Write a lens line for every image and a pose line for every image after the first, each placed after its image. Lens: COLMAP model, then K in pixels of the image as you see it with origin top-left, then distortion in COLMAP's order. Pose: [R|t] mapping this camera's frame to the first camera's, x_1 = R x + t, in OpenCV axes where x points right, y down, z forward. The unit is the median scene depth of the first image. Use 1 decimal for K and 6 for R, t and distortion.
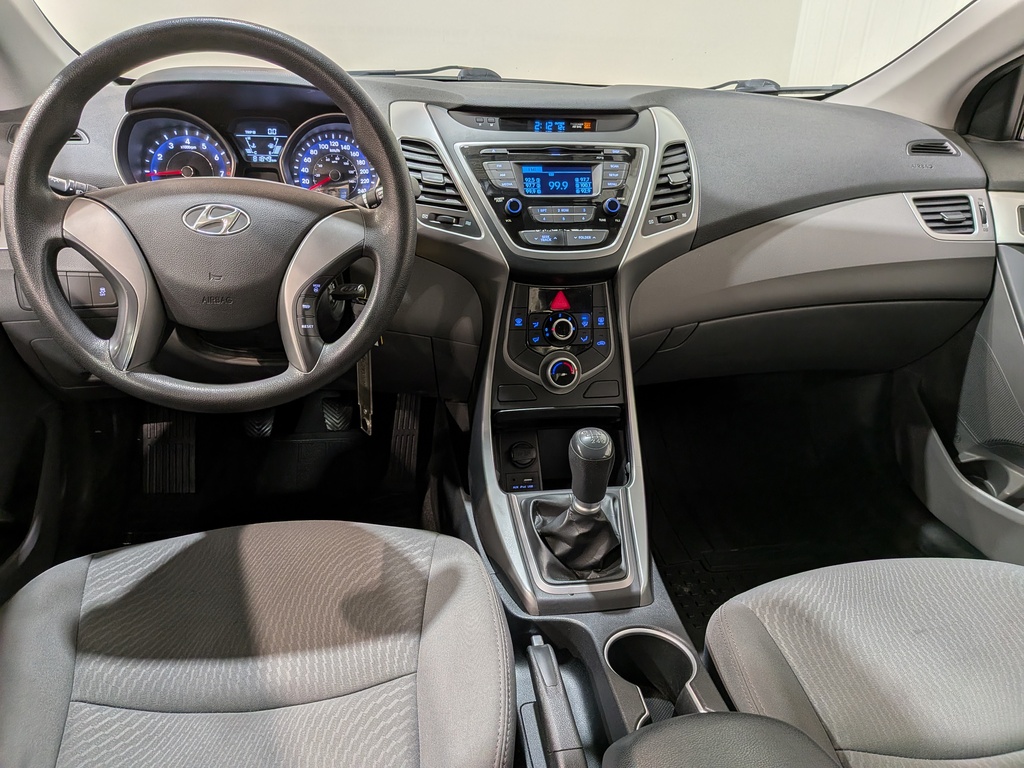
lens RADIAL K [[737.5, 0, 533.3], [0, 737.5, 410.4], [0, 0, 1]] dist [0.059156, -0.082131]
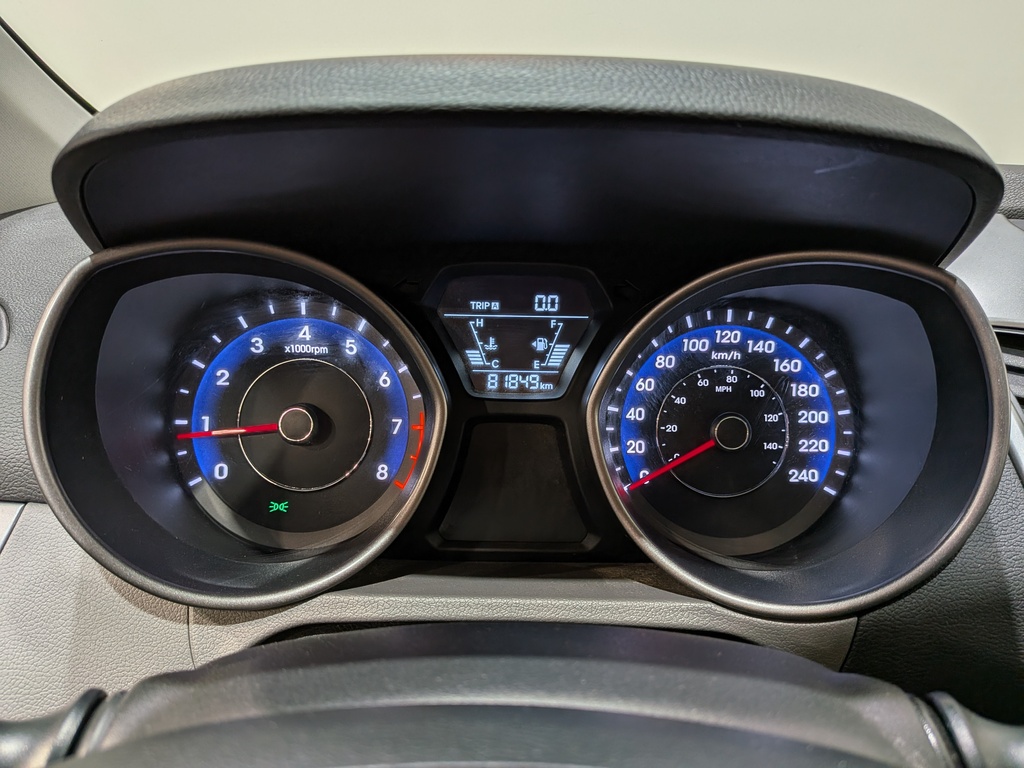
lens RADIAL K [[737.5, 0, 536.7], [0, 737.5, 410.0], [0, 0, 1]] dist [0.059156, -0.082131]
pose [[0.988364, 0.024104, -0.150183, -0.312364], [-0.045581, 0.988924, -0.141250, -0.287148], [0.145115, 0.146452, 0.978516, 0.699904]]
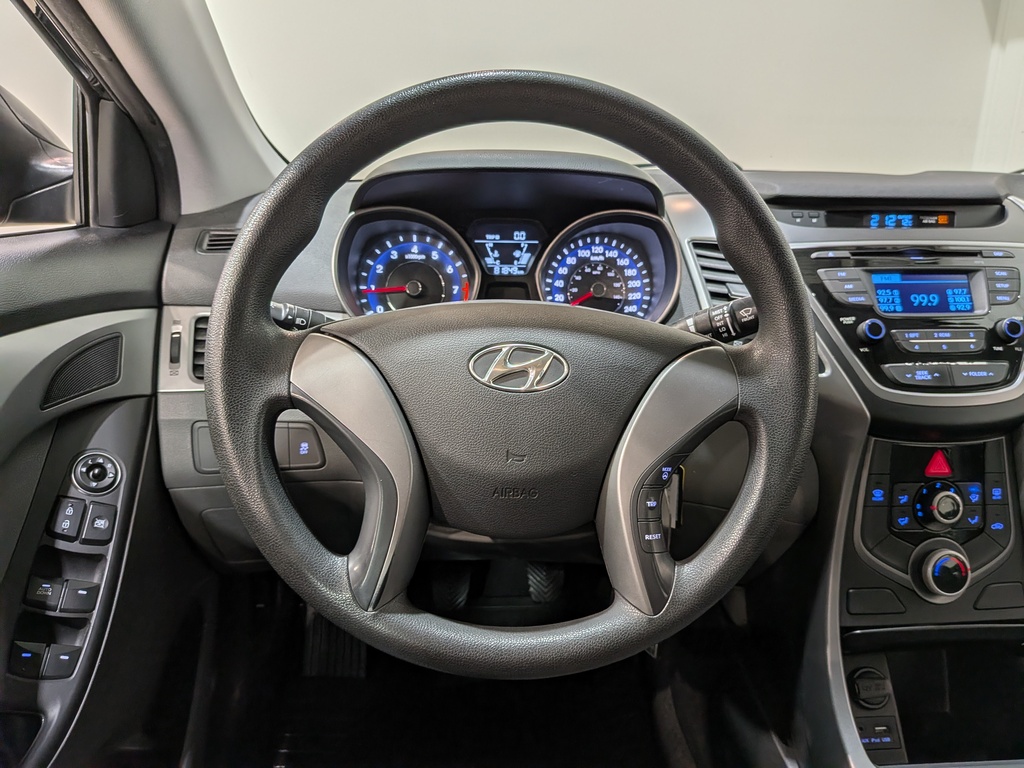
lens RADIAL K [[737.5, 0, 554.0], [0, 737.5, 400.9], [0, 0, 1]] dist [0.059156, -0.082131]
pose [[0.994786, 0.007166, -0.101735, -0.242560], [-0.021118, 0.990383, -0.136730, -0.103752], [0.099776, 0.138166, 0.985370, 0.279492]]
